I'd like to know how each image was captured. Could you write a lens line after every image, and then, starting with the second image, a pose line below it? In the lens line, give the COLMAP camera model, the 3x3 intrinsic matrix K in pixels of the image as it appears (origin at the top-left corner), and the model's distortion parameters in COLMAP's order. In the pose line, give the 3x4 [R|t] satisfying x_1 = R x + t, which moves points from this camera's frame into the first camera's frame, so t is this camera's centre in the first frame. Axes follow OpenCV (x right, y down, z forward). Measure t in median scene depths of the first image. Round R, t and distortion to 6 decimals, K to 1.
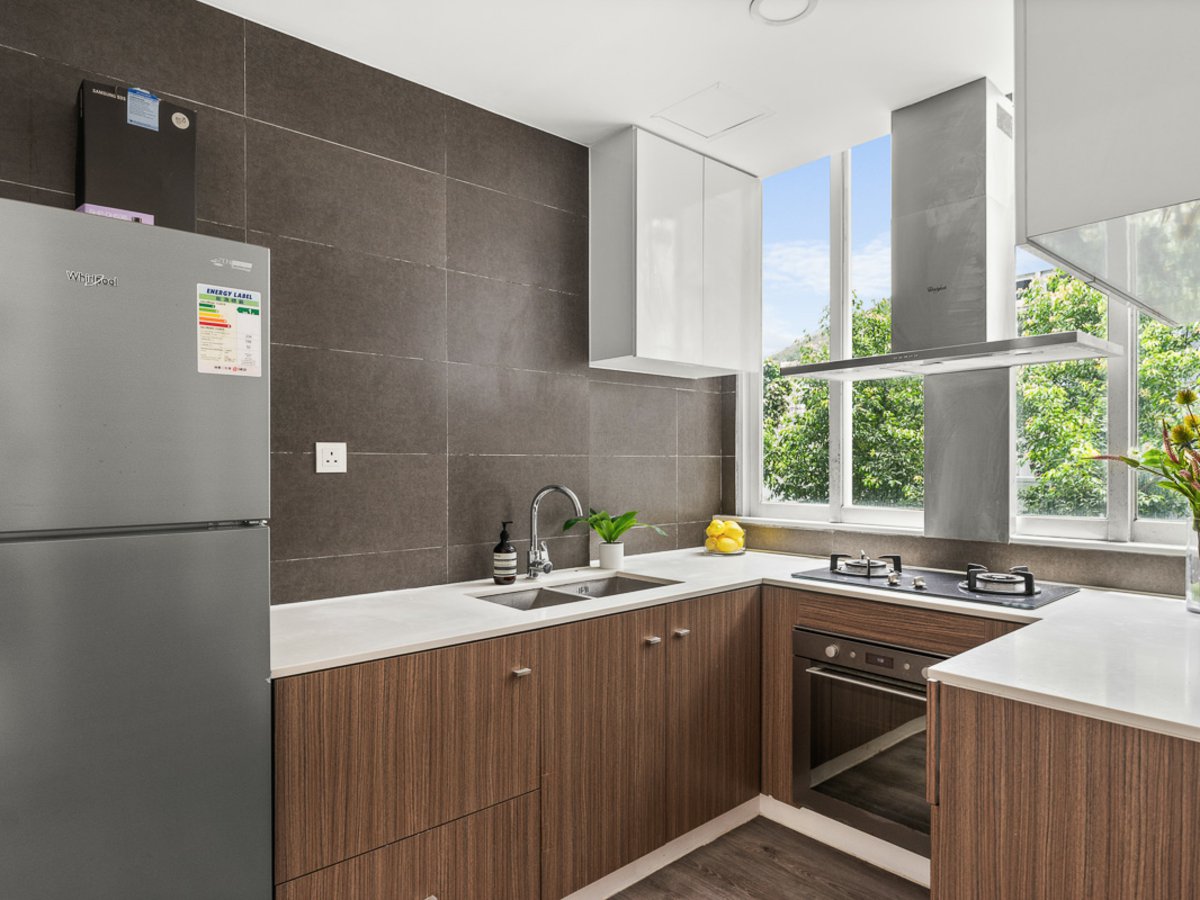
lens RADIAL K [[706.8, 0, 598.2], [0, 706.8, 459.9], [0, 0, 1]] dist [-0.019791, 0.001403]
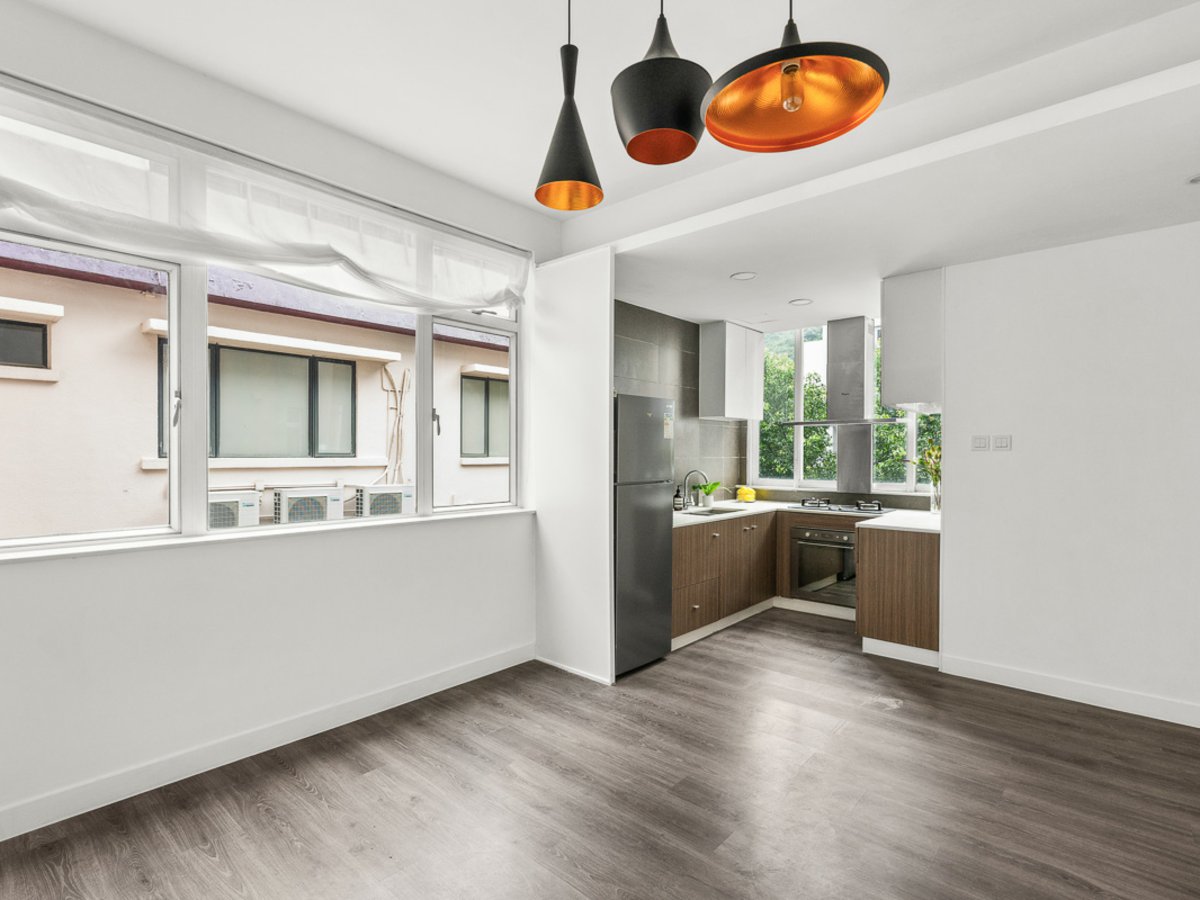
lens RADIAL K [[590.8, 0, 600.6], [0, 590.8, 451.9], [0, 0, 1]] dist [-0.001618, -0.000855]
pose [[0.990652, 0.008380, 0.136159, -0.647024], [-0.008935, 0.999954, 0.003468, -0.031763], [-0.136124, -0.004652, 0.990681, -0.944640]]
